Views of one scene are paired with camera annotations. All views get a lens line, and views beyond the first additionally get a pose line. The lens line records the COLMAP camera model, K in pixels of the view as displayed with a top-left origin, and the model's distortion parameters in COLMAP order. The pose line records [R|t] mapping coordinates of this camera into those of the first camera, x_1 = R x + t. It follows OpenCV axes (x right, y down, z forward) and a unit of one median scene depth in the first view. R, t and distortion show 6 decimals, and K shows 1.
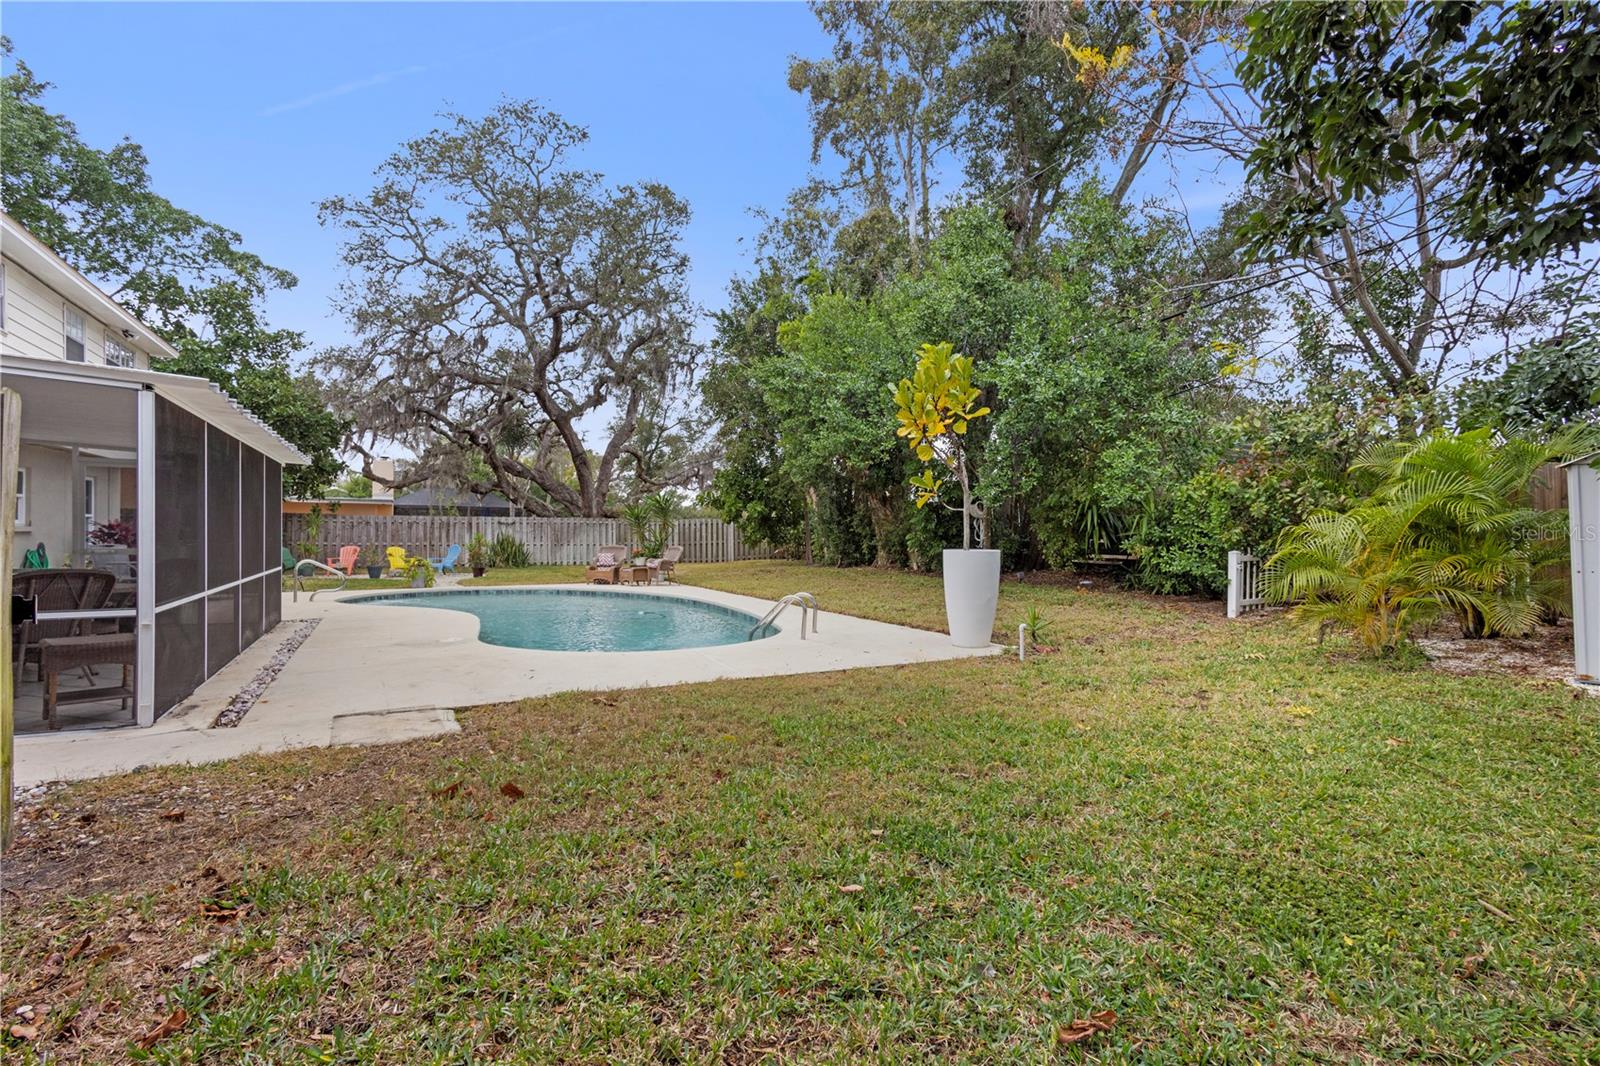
lens RADIAL K [[758.3, 0, 794.6], [0, 758.3, 549.0], [0, 0, 1]] dist [0.004739, 0.000154]
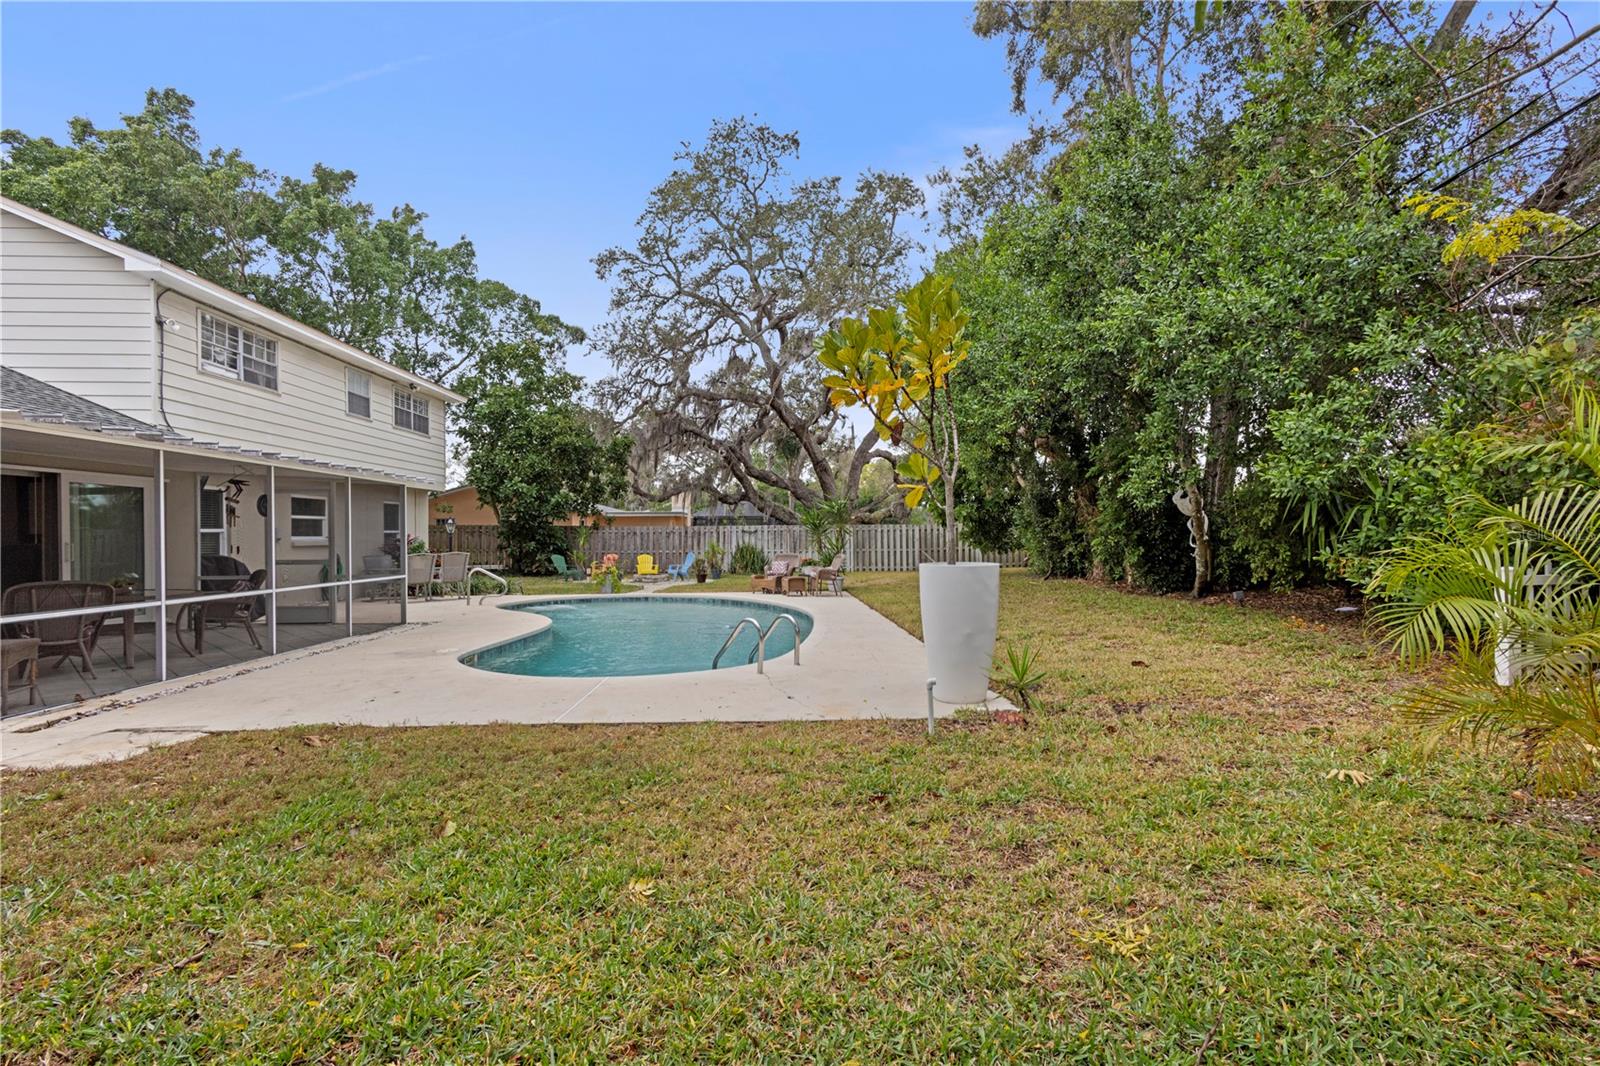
lens RADIAL K [[750.1, 0, 794.2], [0, 750.1, 542.1], [0, 0, 1]] dist [0.004969, 0.000056]
pose [[0.894612, -0.009138, -0.446750, 0.141032], [0.002402, 0.999875, -0.015643, -0.003184], [0.446837, 0.012922, 0.894522, 0.105950]]
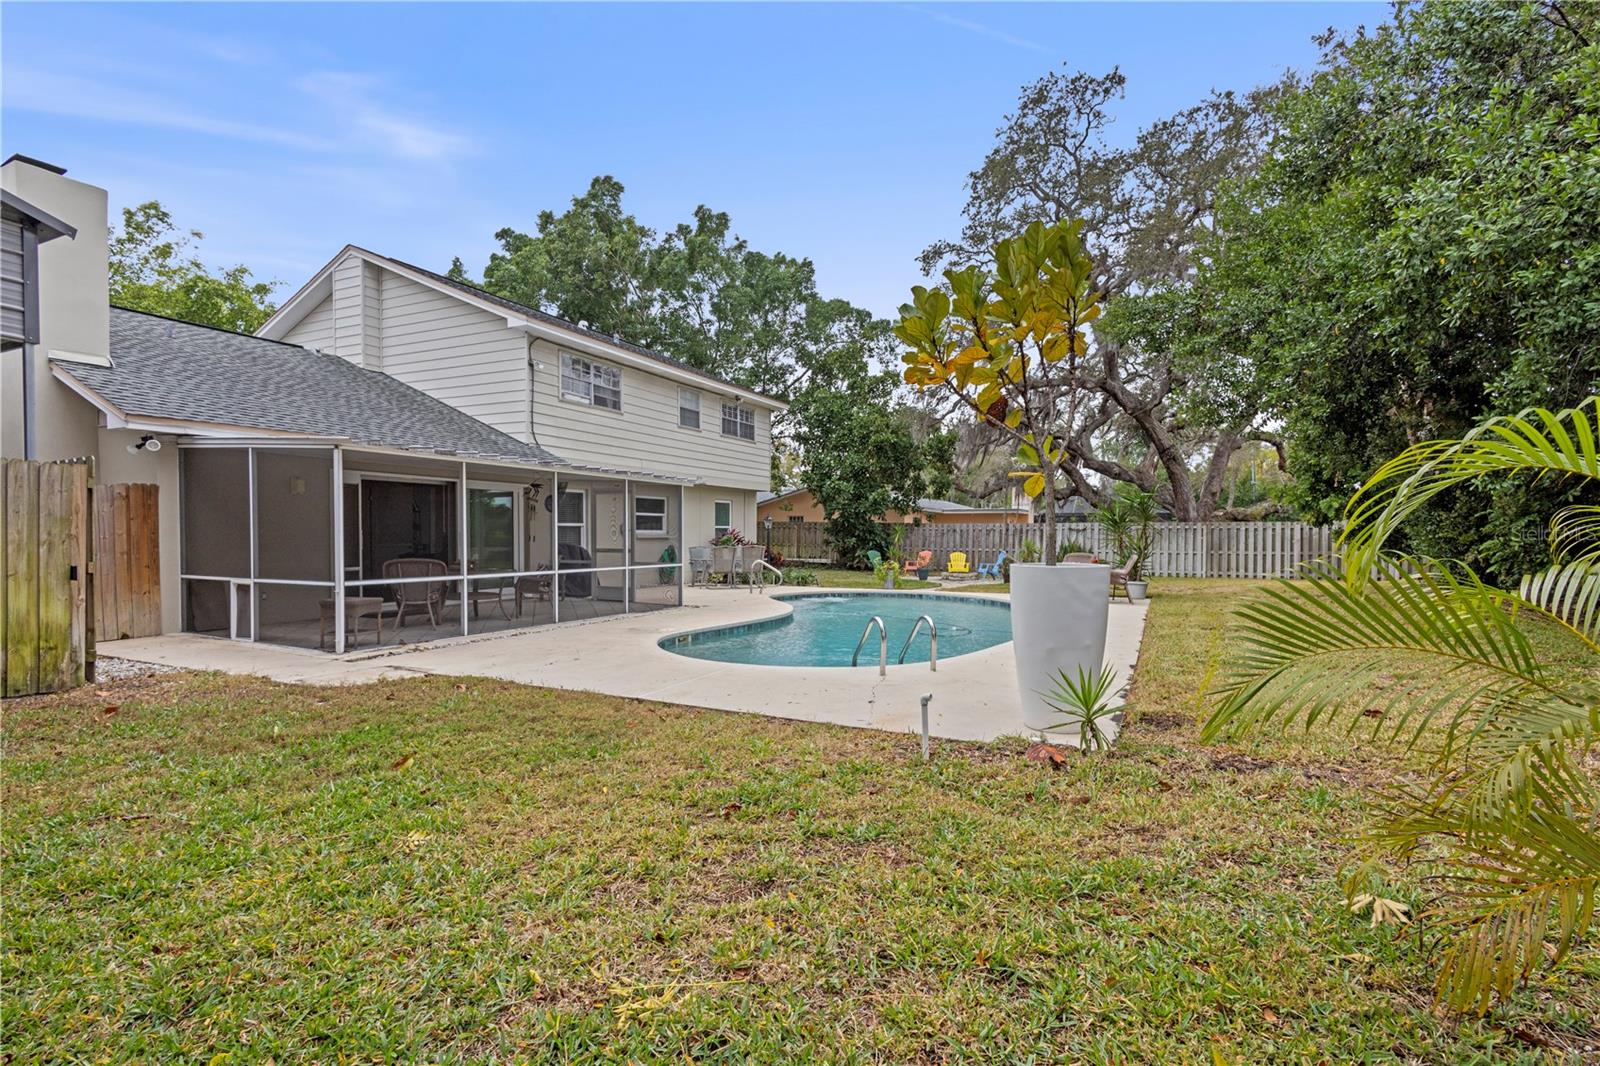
lens RADIAL K [[758.3, 0, 794.6], [0, 758.3, 549.0], [0, 0, 1]] dist [0.004739, 0.000154]
pose [[0.569074, 0.010860, -0.822214, 0.206820], [-0.019135, 0.999817, -0.000038, -0.002606], [0.822063, 0.015754, 0.569178, 0.172137]]
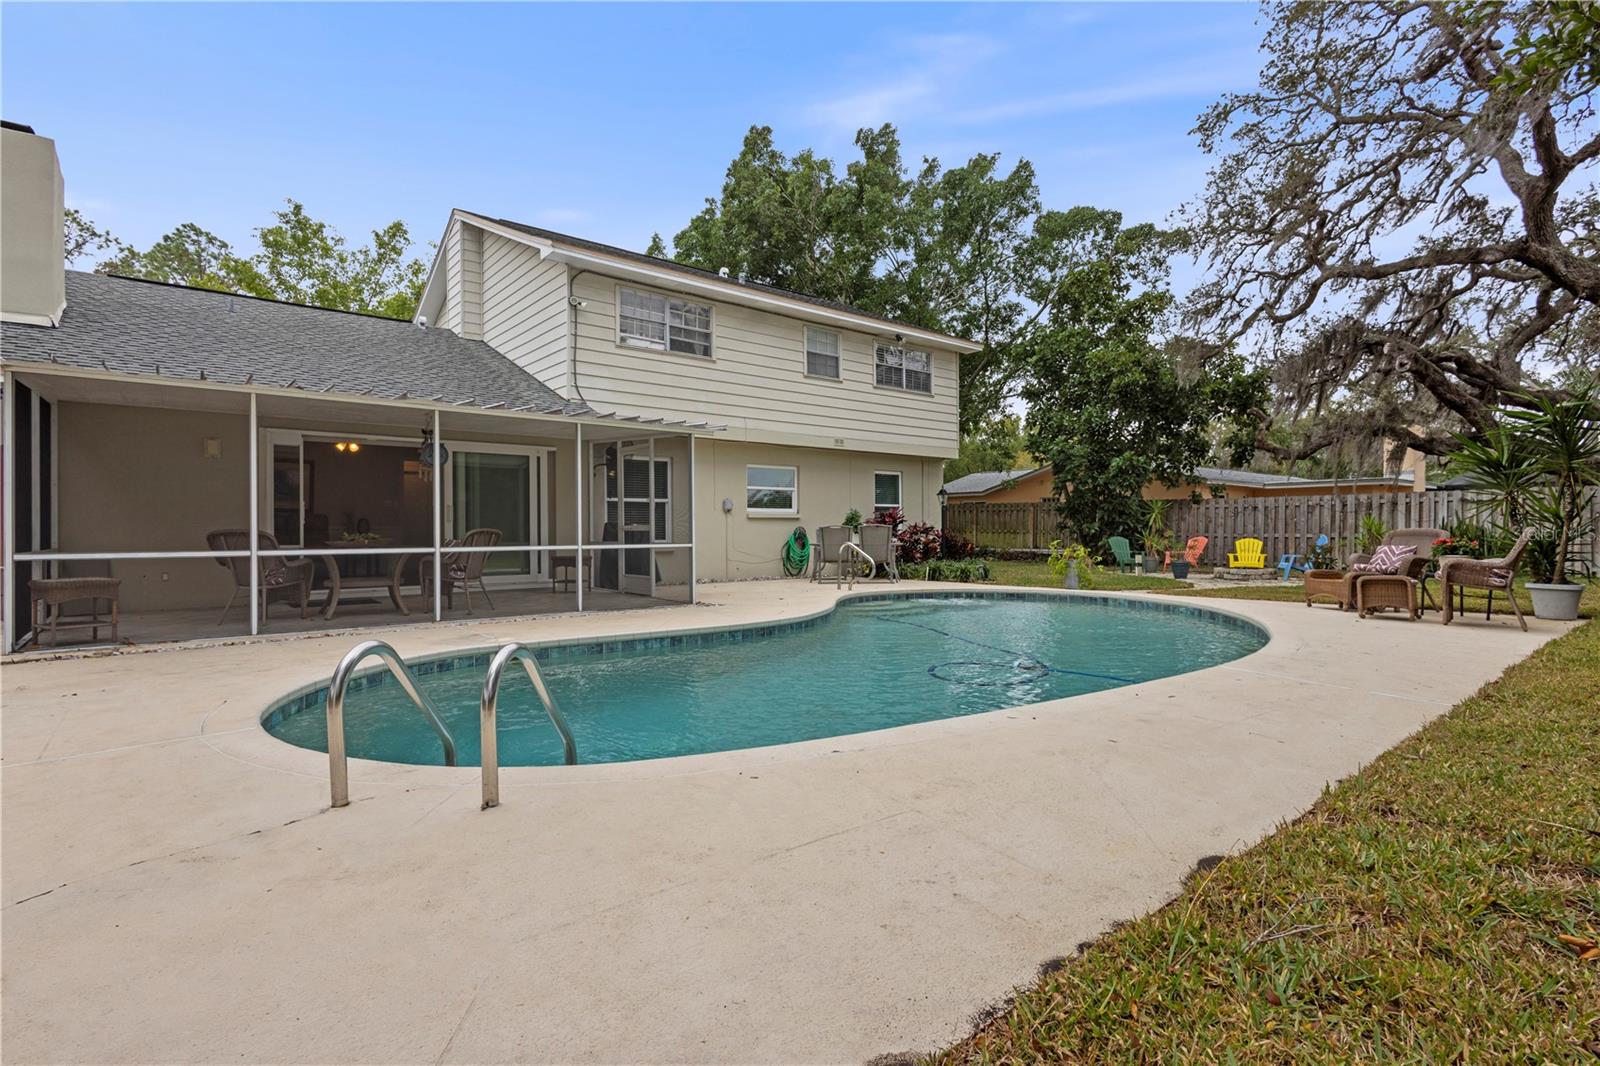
lens RADIAL K [[776.0, 0, 790.8], [0, 776.0, 524.4], [0, 0, 1]] dist [0.003301, 0.000635]
pose [[0.180997, -0.015291, -0.983365, 0.112497], [-0.019159, 0.999635, -0.019071, 0.005646], [0.983297, 0.022292, 0.180638, 0.388367]]
